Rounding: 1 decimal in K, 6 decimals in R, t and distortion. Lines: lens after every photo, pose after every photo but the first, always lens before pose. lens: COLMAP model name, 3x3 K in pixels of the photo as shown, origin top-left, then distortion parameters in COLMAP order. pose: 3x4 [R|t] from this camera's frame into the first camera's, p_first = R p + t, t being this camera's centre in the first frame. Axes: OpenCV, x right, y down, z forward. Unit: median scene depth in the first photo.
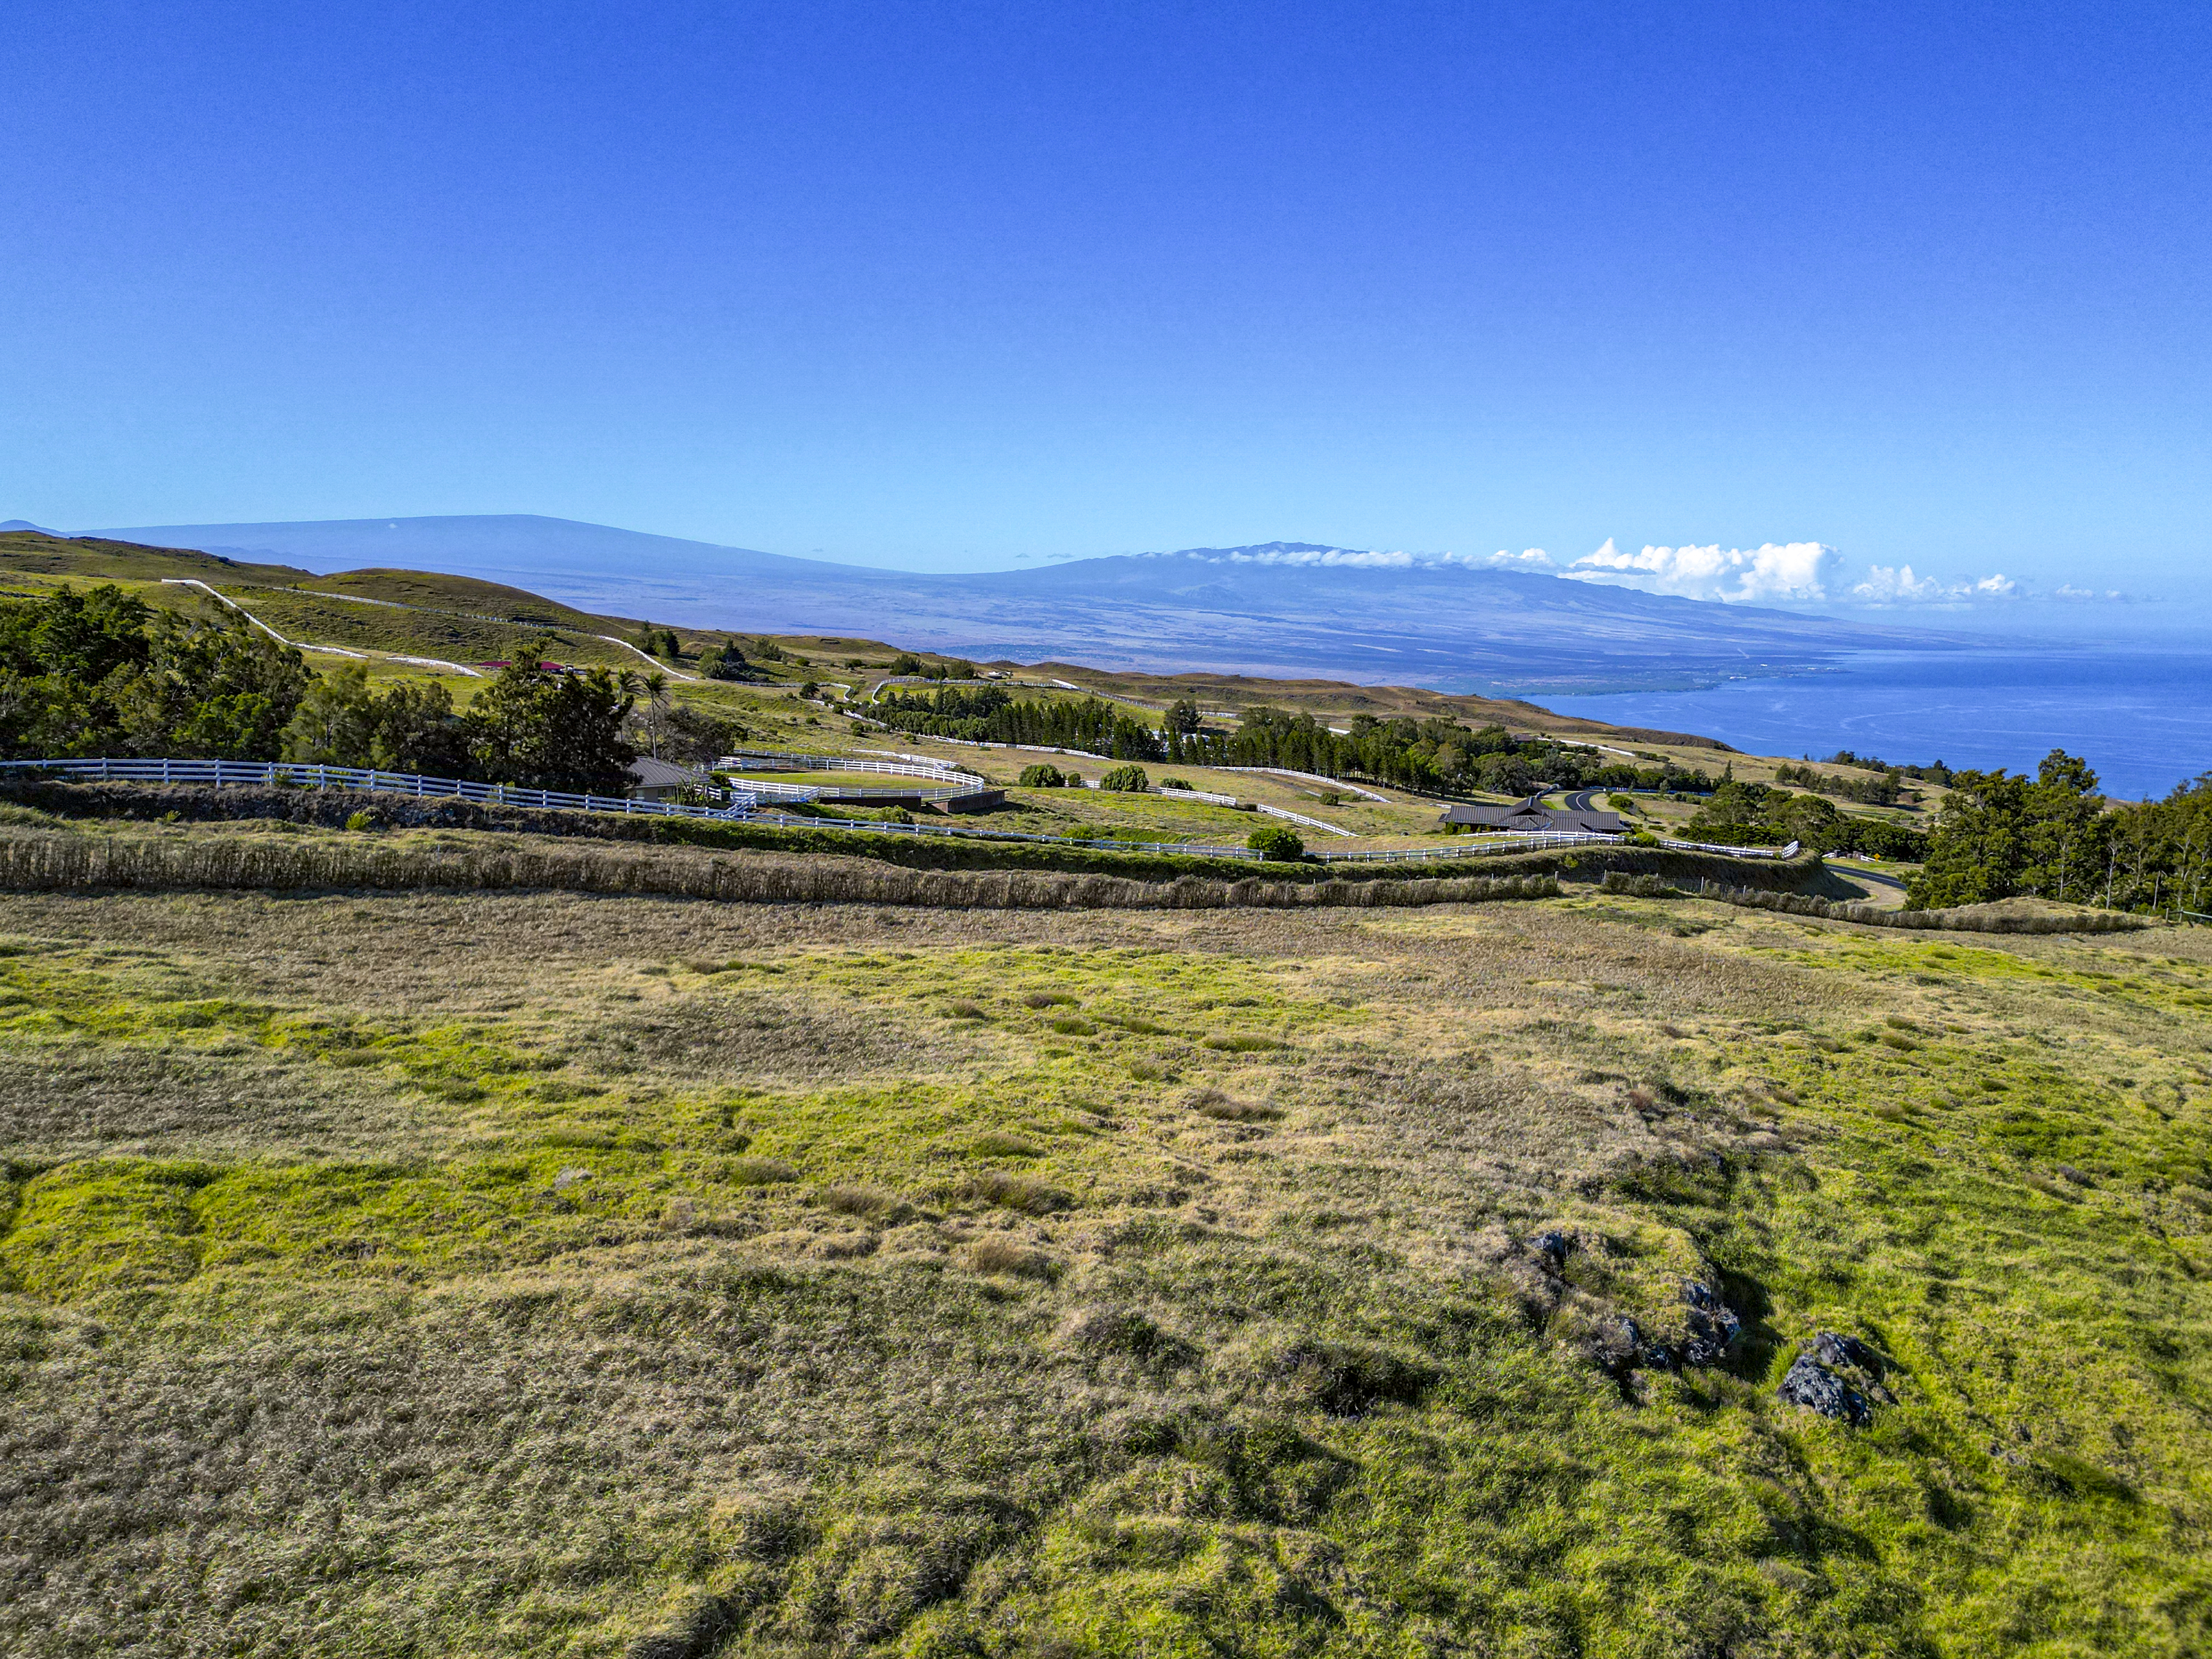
lens RADIAL K [[1555.2, 0, 1077.4], [0, 1555.2, 822.9], [0, 0, 1]] dist [0.065147, -0.076537]
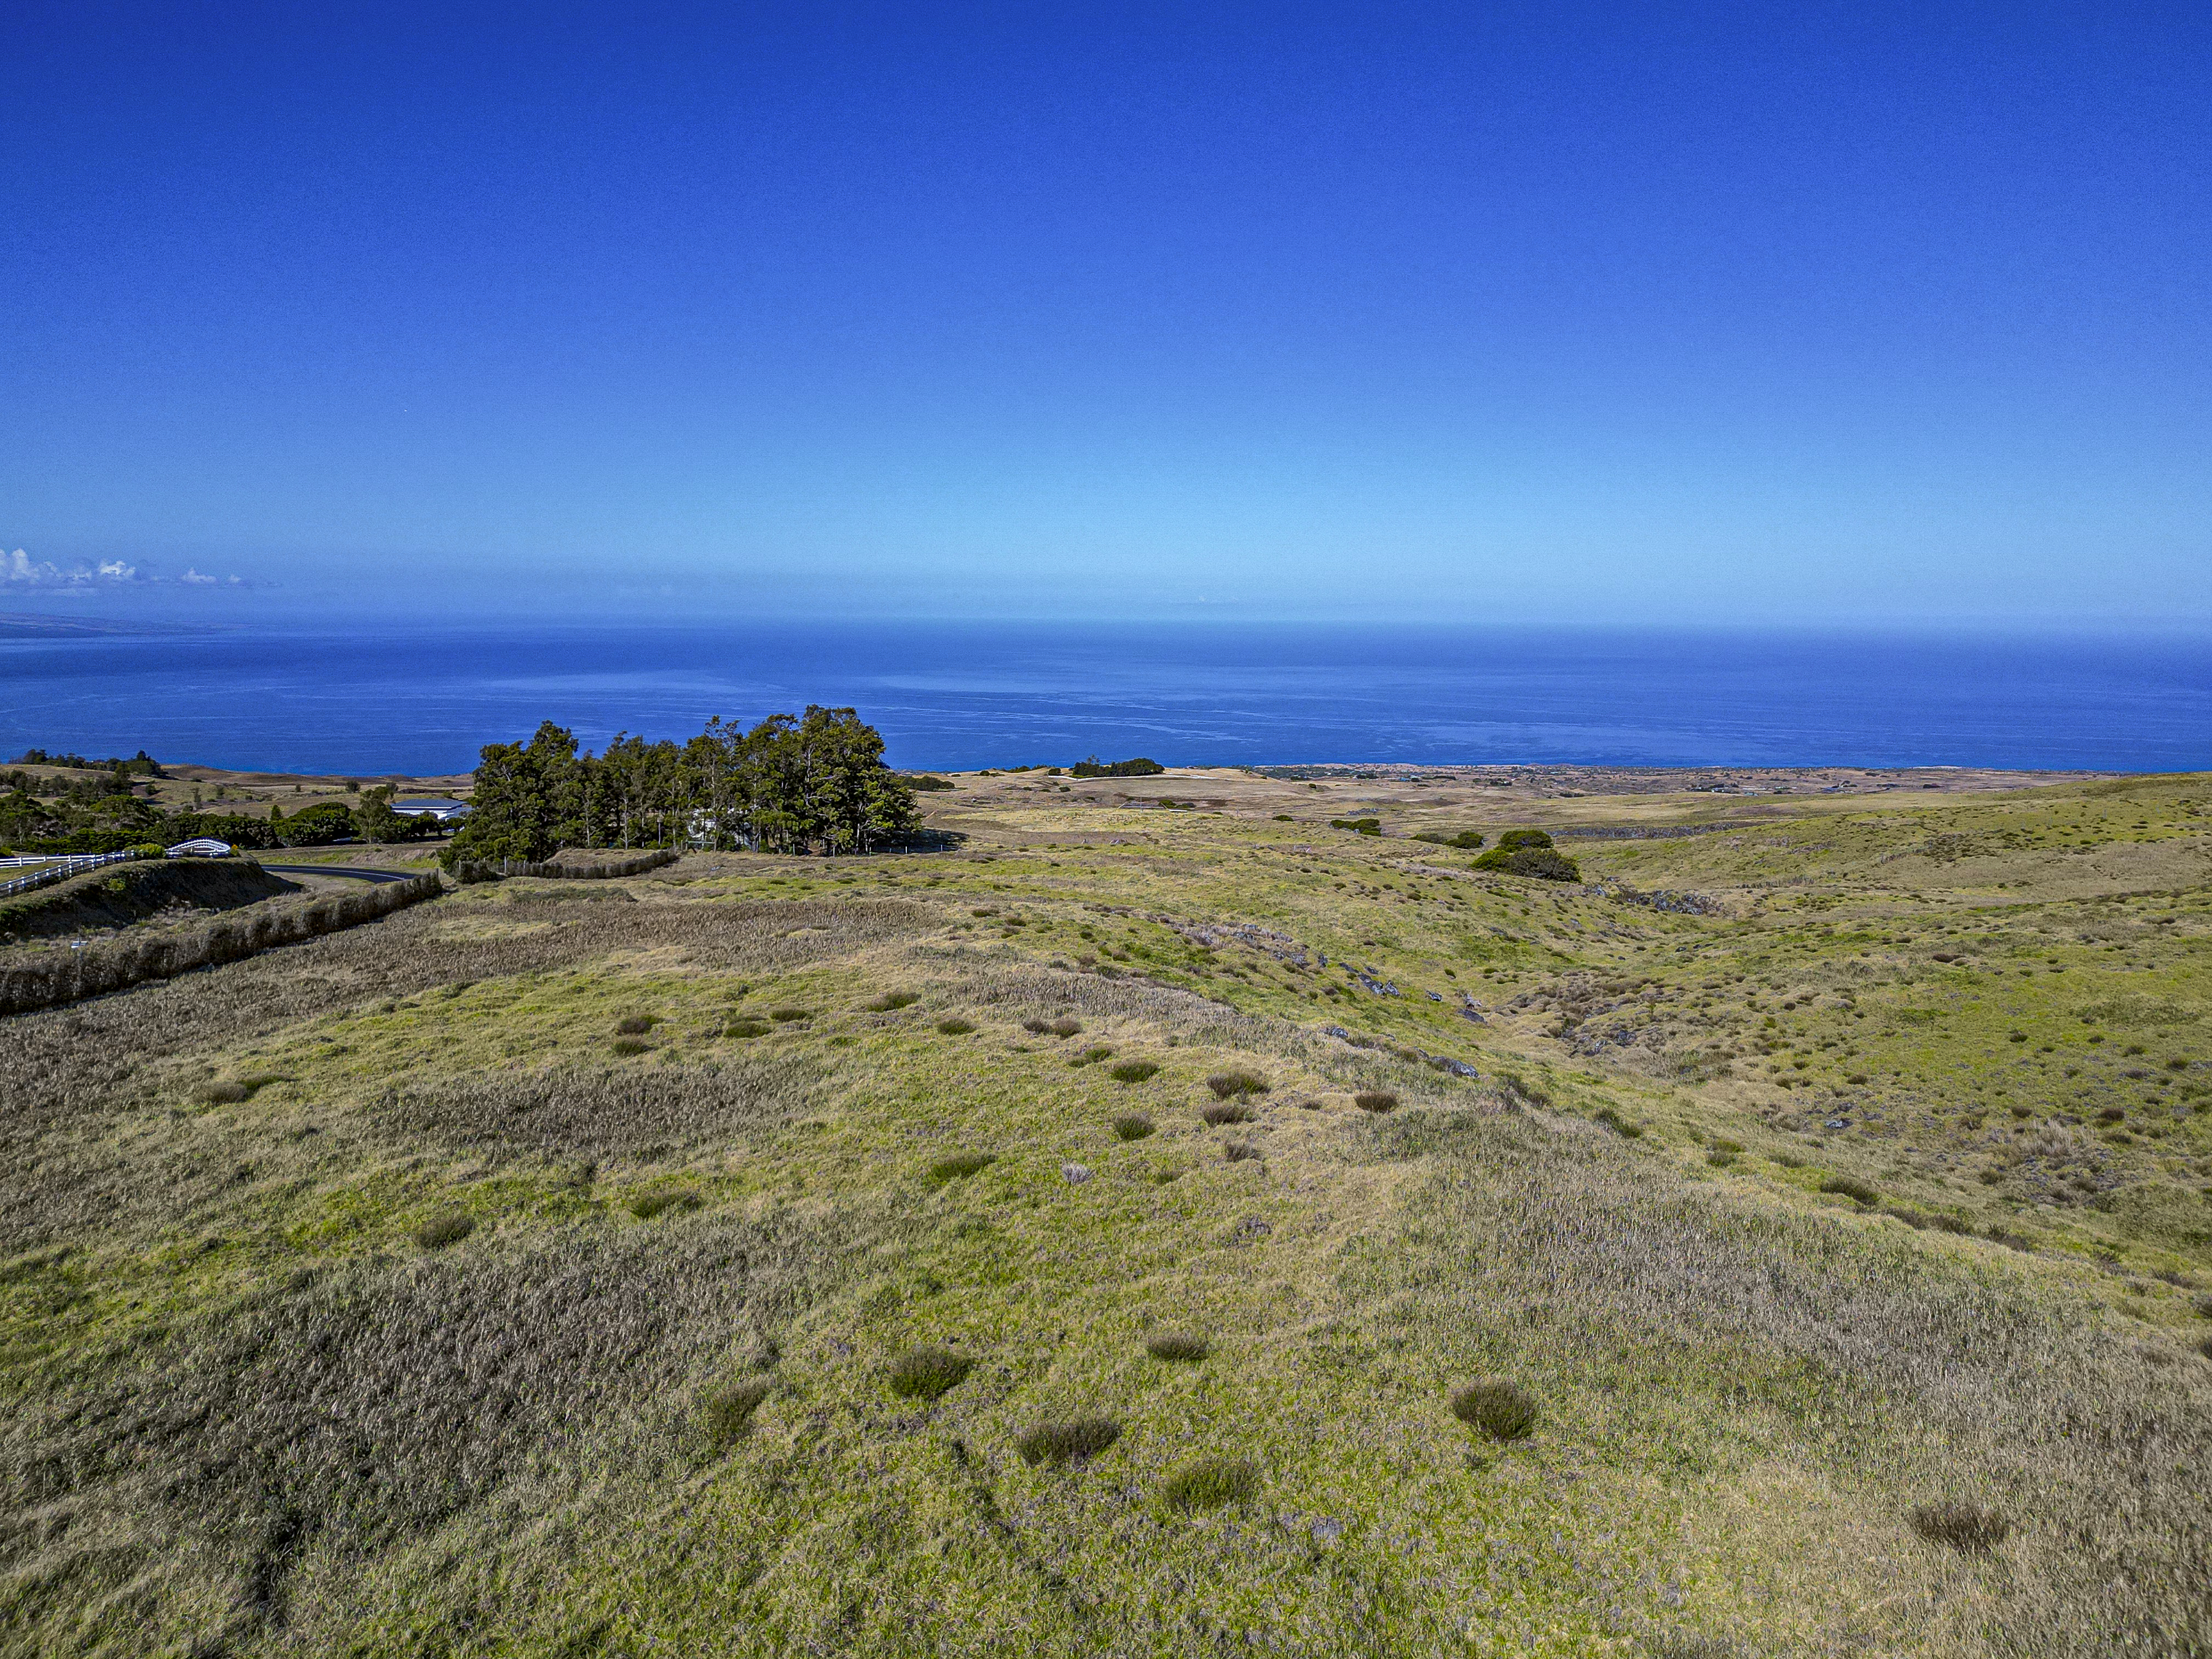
lens RADIAL K [[1566.0, 0, 1106.0], [0, 1566.0, 829.5], [0, 0, 1]] dist [0.032237, -0.006834]
pose [[0.477669, -0.126600, 0.869370, -0.487690], [0.116121, 0.989979, 0.080362, -0.031953], [-0.870832, 0.062565, 0.487583, 0.194165]]
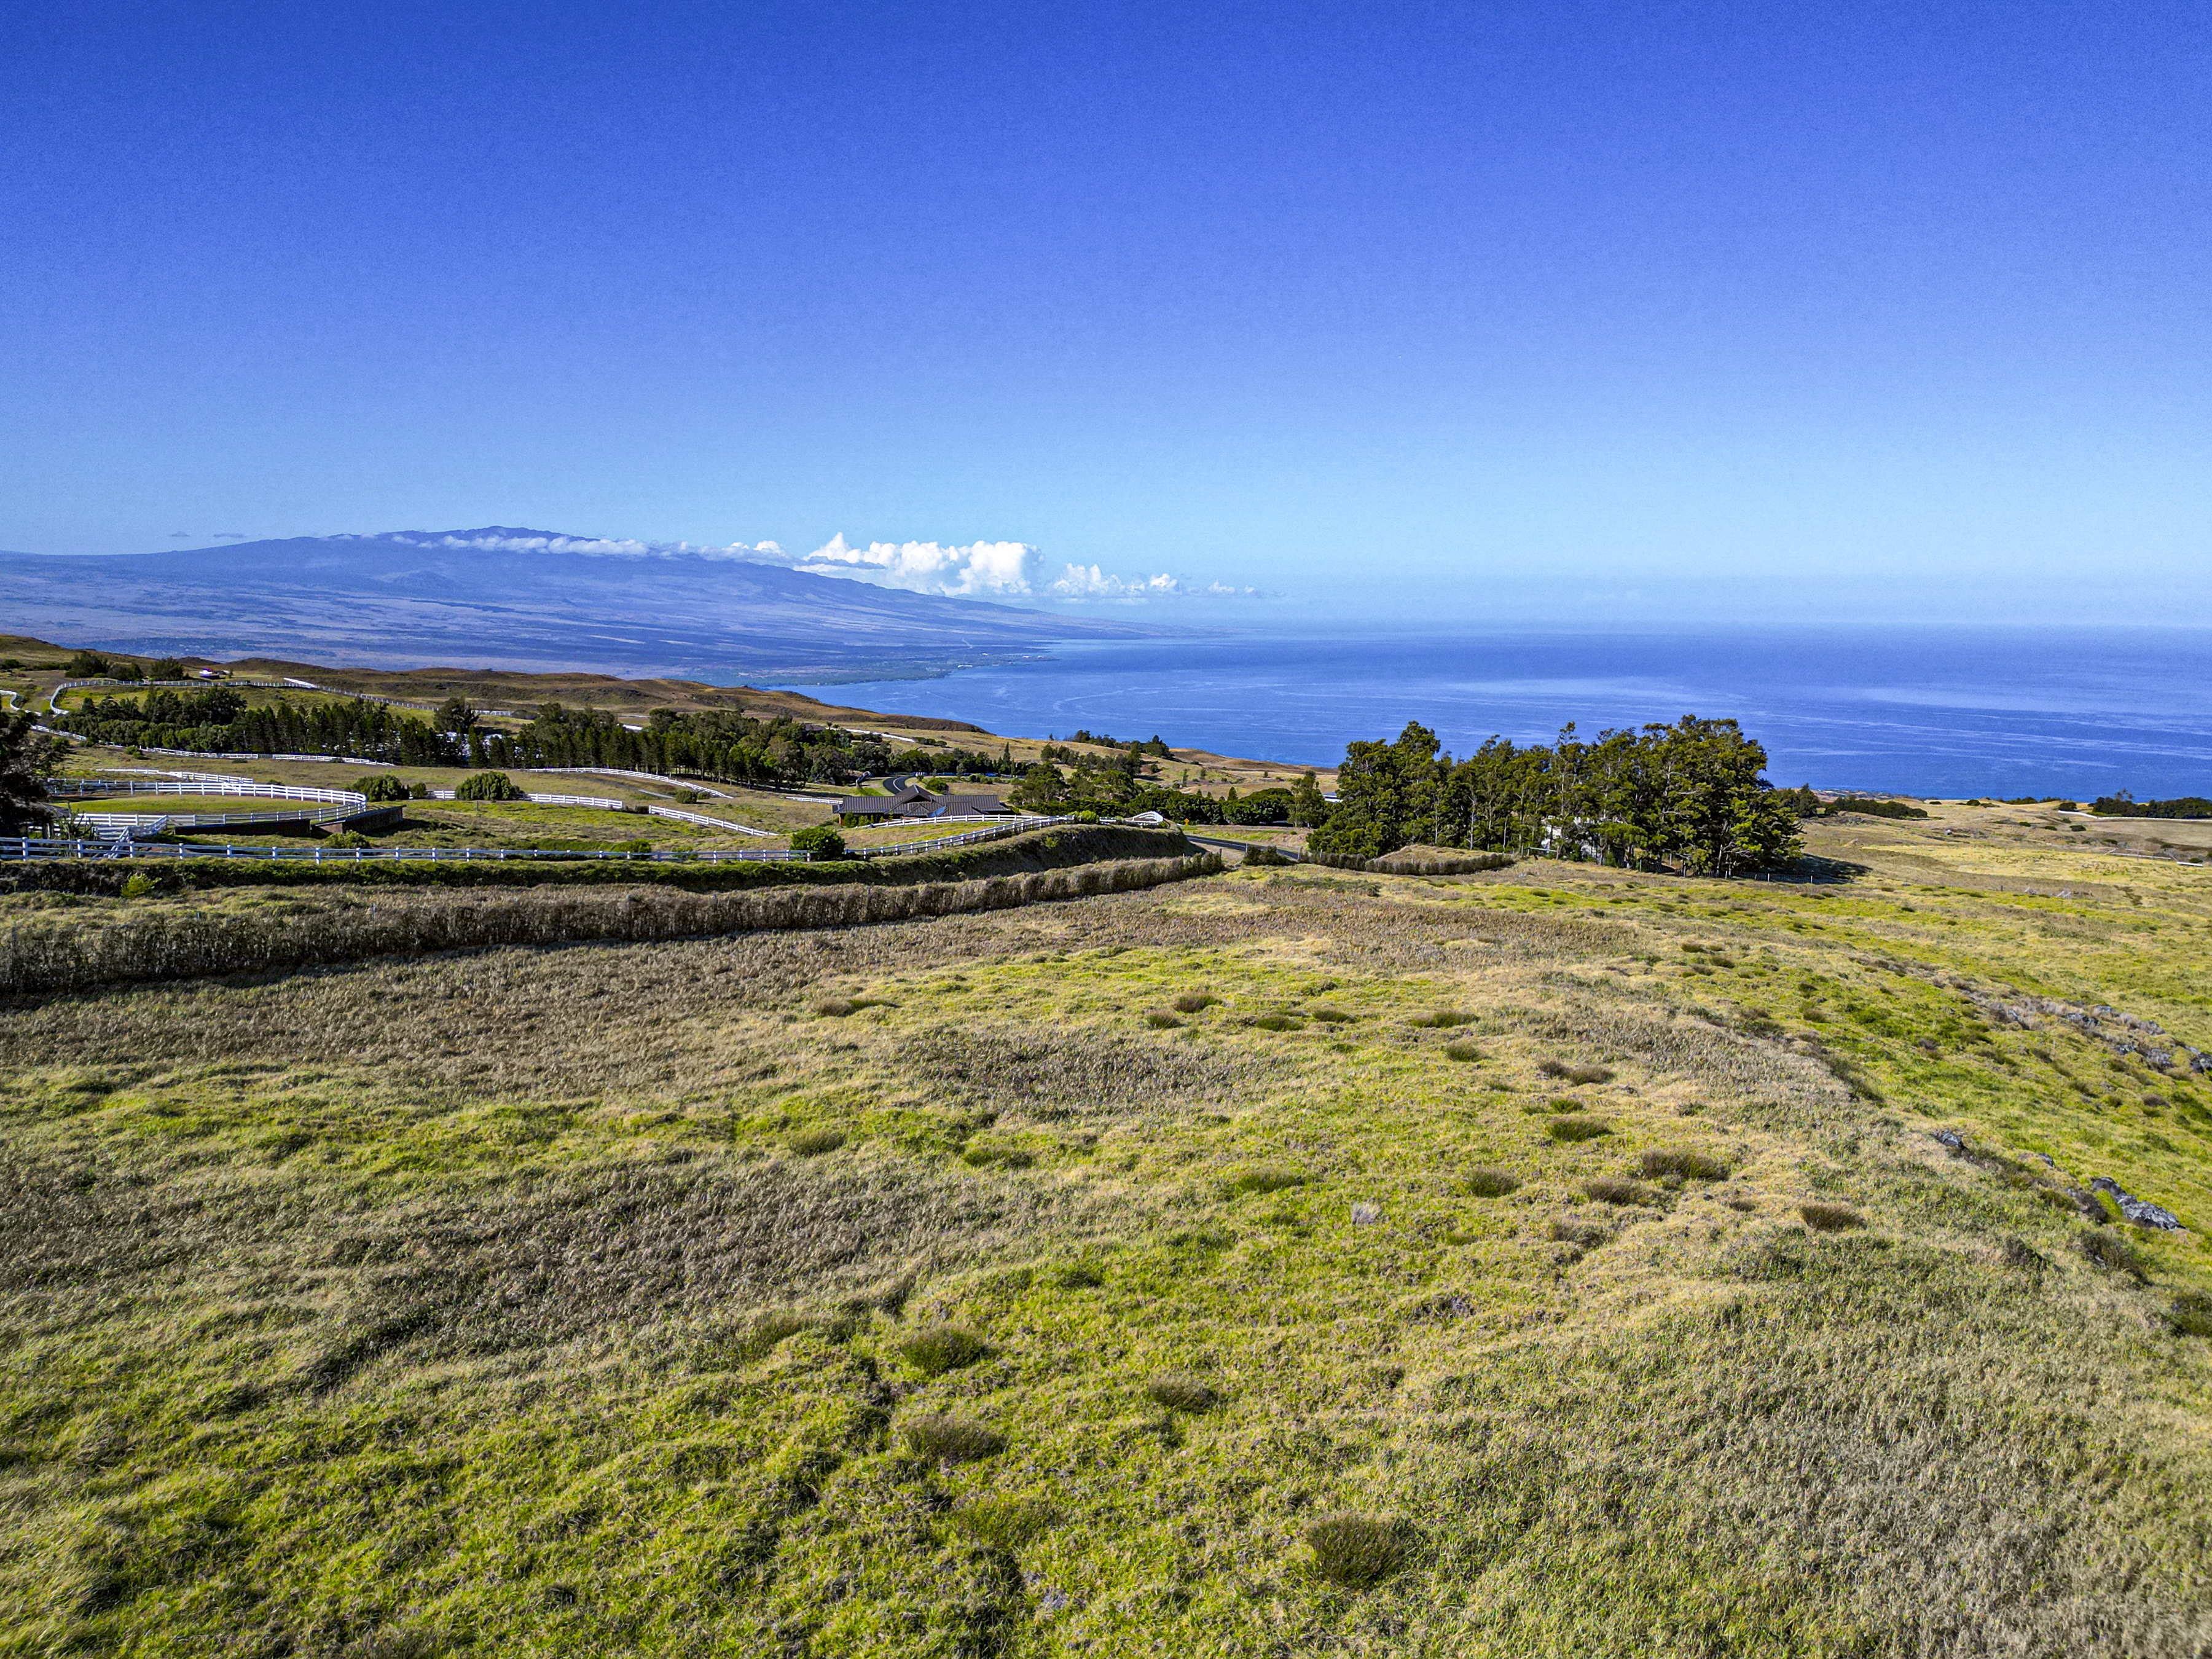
lens RADIAL K [[1566.0, 0, 1106.0], [0, 1566.0, 829.5], [0, 0, 1]] dist [0.032237, -0.006834]
pose [[0.884421, -0.064803, 0.462168, -0.369977], [0.060651, 0.997874, 0.023854, -0.016901], [-0.462731, 0.006934, 0.886472, 0.093498]]
